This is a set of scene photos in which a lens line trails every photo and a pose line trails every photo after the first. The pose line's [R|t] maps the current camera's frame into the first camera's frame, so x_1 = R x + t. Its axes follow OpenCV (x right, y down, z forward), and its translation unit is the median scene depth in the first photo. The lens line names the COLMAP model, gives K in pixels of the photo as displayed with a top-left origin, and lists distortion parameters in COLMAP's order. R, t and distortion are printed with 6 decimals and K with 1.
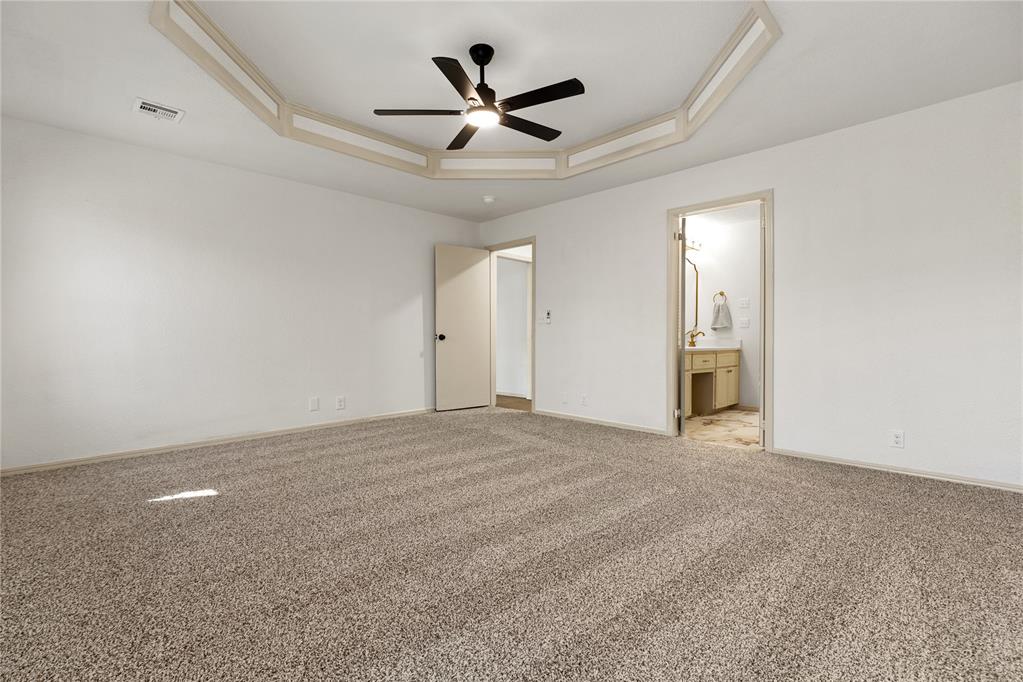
lens RADIAL K [[465.7, 0, 507.3], [0, 465.7, 339.1], [0, 0, 1]] dist [0.001666, -0.000161]
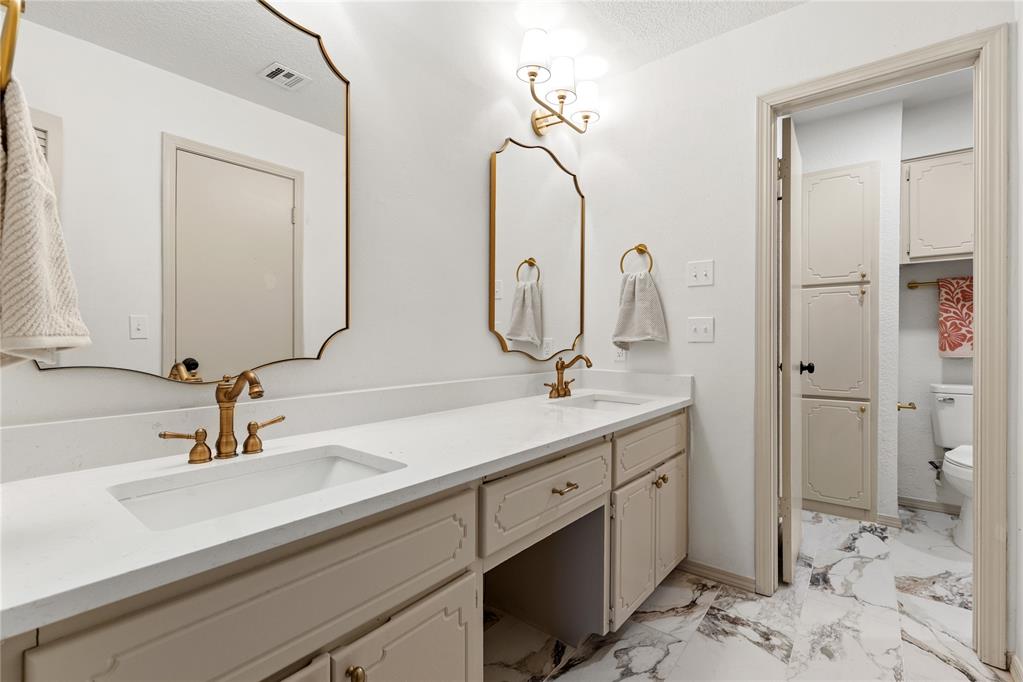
lens RADIAL K [[465.7, 0, 504.5], [0, 465.7, 342.9], [0, 0, 1]] dist [0.001666, -0.000161]
pose [[0.994115, -0.002034, 0.108309, 0.315478], [0.001772, 0.999995, 0.002519, -0.025240], [-0.108314, -0.002312, 0.994114, 0.651704]]
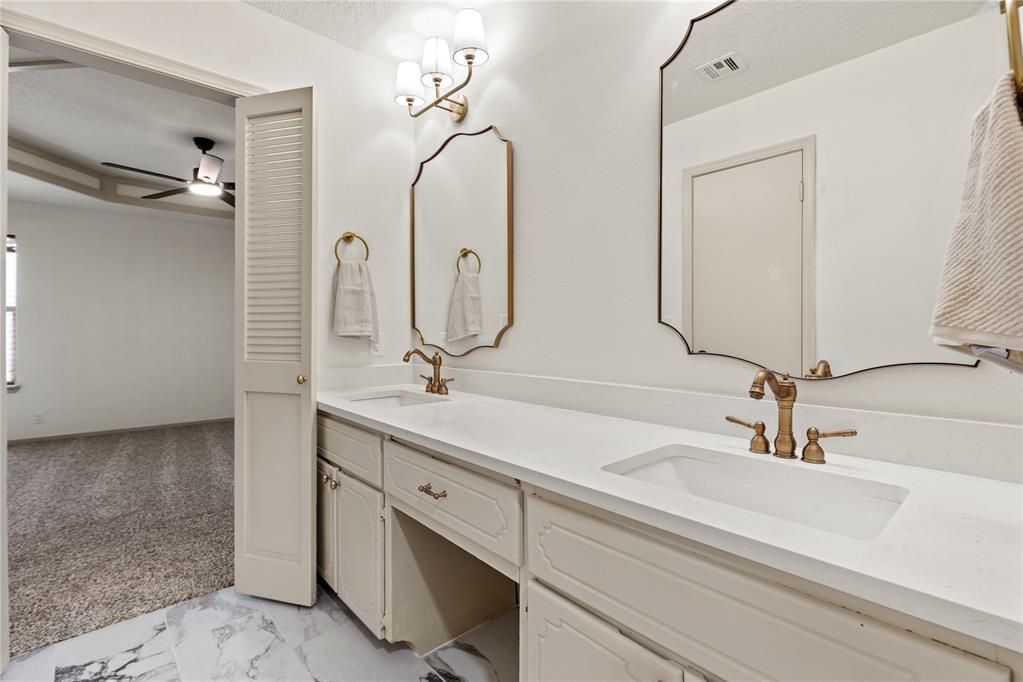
lens RADIAL K [[465.7, 0, 506.3], [0, 465.7, 332.5], [0, 0, 1]] dist [0.001666, -0.000161]
pose [[-0.084403, -0.011731, -0.996363, 0.721295], [-0.008255, 0.999905, -0.011074, -0.023781], [0.996398, 0.007291, -0.084491, 1.071143]]
